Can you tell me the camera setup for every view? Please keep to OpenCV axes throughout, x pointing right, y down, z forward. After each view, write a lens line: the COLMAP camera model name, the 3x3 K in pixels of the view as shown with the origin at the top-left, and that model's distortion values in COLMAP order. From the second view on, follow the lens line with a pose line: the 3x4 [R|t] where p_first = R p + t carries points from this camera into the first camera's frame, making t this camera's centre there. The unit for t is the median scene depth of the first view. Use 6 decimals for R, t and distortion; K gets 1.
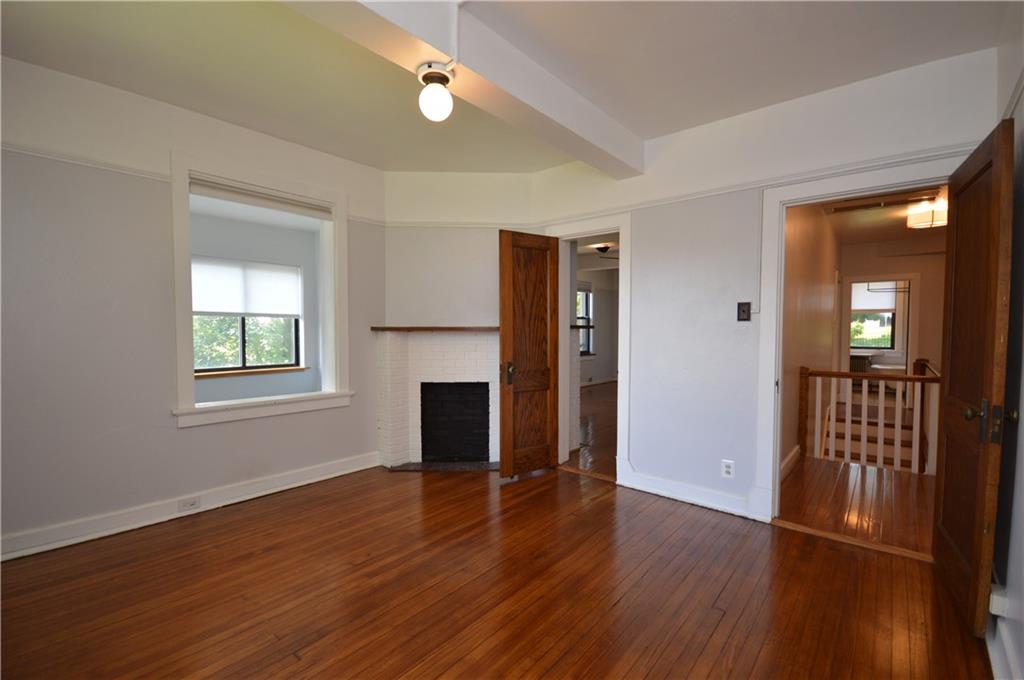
lens RADIAL K [[456.1, 0, 508.9], [0, 456.1, 345.1], [0, 0, 1]] dist [-0.003226, -0.000370]
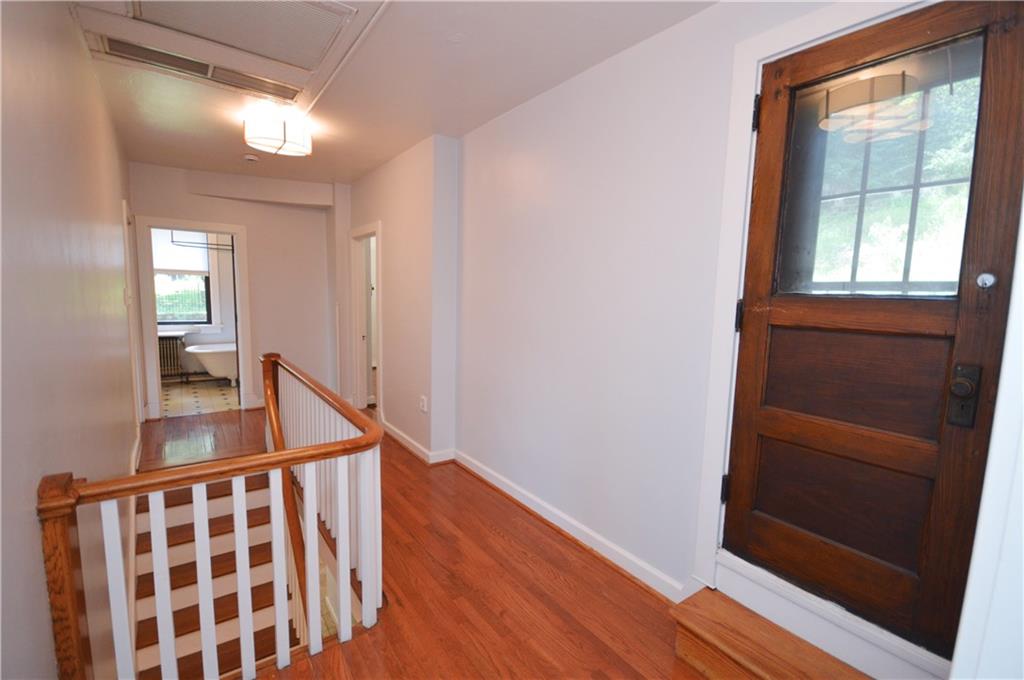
lens RADIAL K [[456.1, 0, 508.9], [0, 456.1, 345.1], [0, 0, 1]] dist [-0.003226, -0.000370]
pose [[0.246608, -0.110636, 0.962779, 0.233082], [0.008842, 0.993678, 0.111921, -0.037940], [-0.969075, -0.019088, 0.246028, 0.333692]]
